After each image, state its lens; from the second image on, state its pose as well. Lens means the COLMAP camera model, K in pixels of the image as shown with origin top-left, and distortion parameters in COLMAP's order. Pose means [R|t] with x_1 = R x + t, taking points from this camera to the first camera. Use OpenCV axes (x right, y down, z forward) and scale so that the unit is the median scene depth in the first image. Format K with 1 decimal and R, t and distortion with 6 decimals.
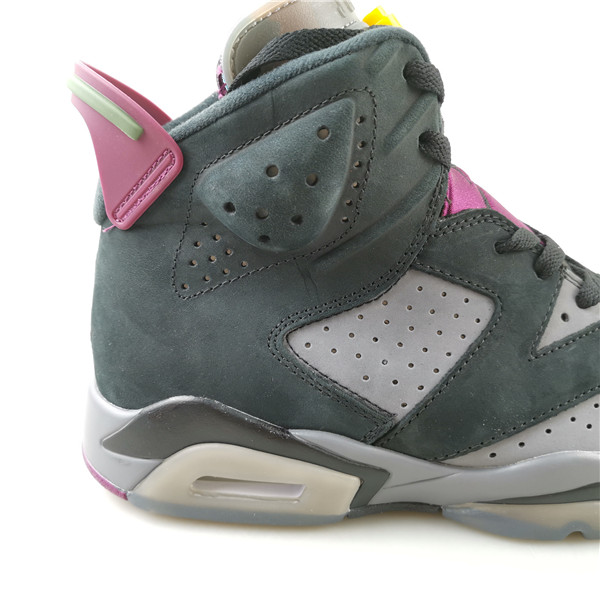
lens RADIAL K [[616.6, 0, 300.1], [0, 616.6, 264.7], [0, 0, 1]] dist [0.011795, -0.003733]
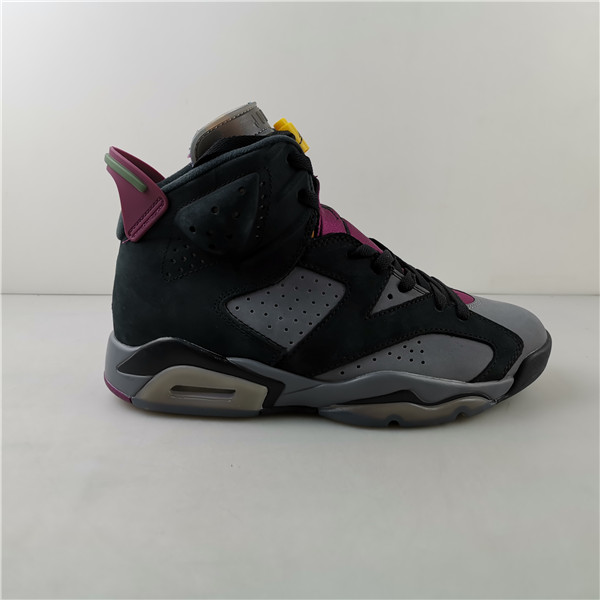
lens RADIAL K [[616.6, 0, 300.1], [0, 616.6, 264.7], [0, 0, 1]] dist [0.011795, -0.003733]
pose [[0.999918, 0.011731, 0.005053, 0.180110], [-0.011408, 0.998146, -0.059795, 0.108886], [-0.005745, 0.059732, 0.998198, -0.760936]]
